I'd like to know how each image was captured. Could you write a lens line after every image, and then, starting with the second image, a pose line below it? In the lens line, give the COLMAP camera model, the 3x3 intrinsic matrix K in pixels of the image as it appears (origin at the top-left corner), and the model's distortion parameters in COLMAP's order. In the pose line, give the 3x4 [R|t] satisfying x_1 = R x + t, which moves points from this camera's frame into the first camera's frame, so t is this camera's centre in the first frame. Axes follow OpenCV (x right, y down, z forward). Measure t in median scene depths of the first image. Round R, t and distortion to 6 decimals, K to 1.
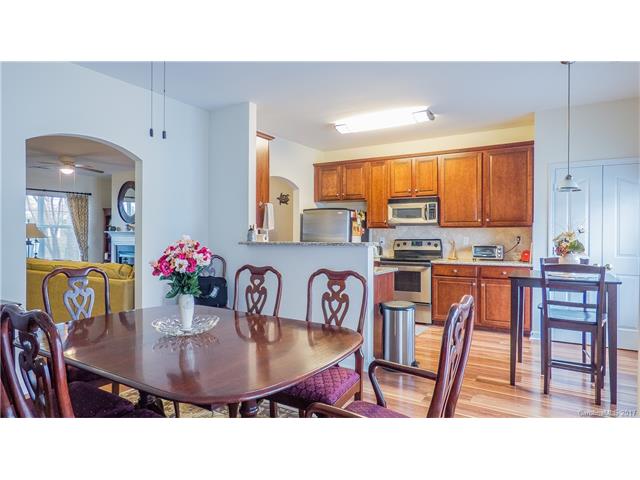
lens RADIAL K [[390.4, 0, 320.5], [0, 390.4, 238.6], [0, 0, 1]] dist [-0.022263, 0.013192]
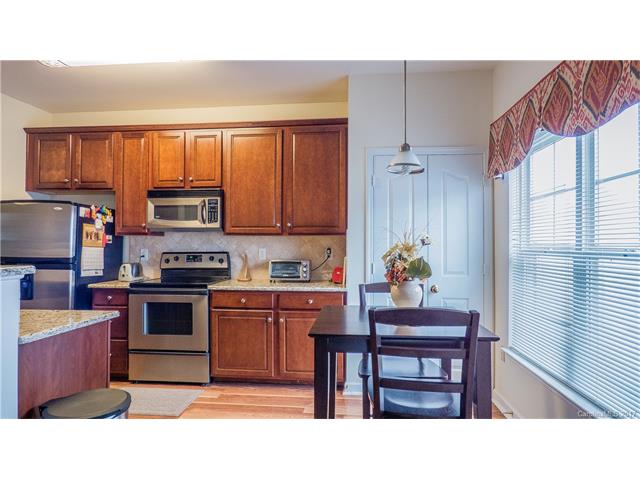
lens RADIAL K [[390.4, 0, 317.6], [0, 390.4, 234.5], [0, 0, 1]] dist [-0.022263, 0.013192]
pose [[0.905729, 0.010084, 0.423737, 0.171961], [0.003524, 0.999503, -0.031317, -0.007561], [-0.423843, 0.029858, 0.905244, 0.330485]]
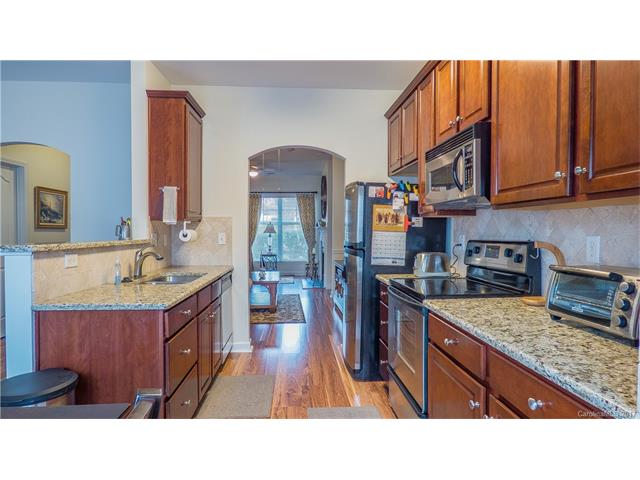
lens RADIAL K [[390.4, 0, 320.3], [0, 390.4, 238.8], [0, 0, 1]] dist [-0.022263, 0.013192]
pose [[0.574624, 0.015827, -0.818264, 0.523847], [-0.005616, 0.999866, 0.015396, -0.005963], [0.818398, -0.004251, 0.574636, 0.697998]]
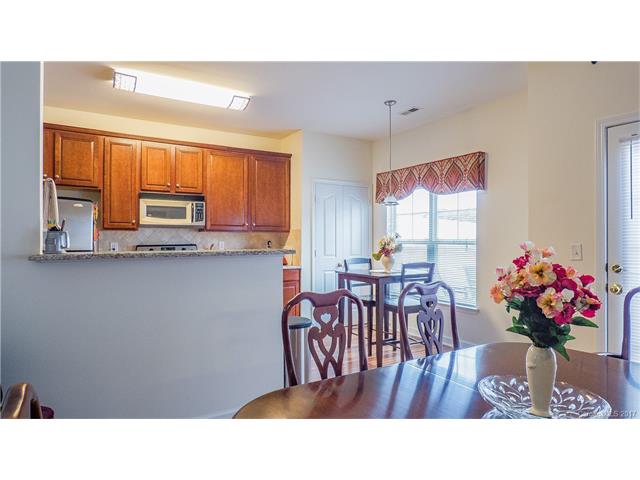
lens RADIAL K [[390.4, 0, 321.5], [0, 390.4, 240.7], [0, 0, 1]] dist [-0.022263, 0.013192]
pose [[0.463334, -0.003295, 0.886178, -0.363660], [0.007957, 0.999968, -0.000442, -0.004385], [-0.886148, 0.007256, 0.463345, 0.376119]]
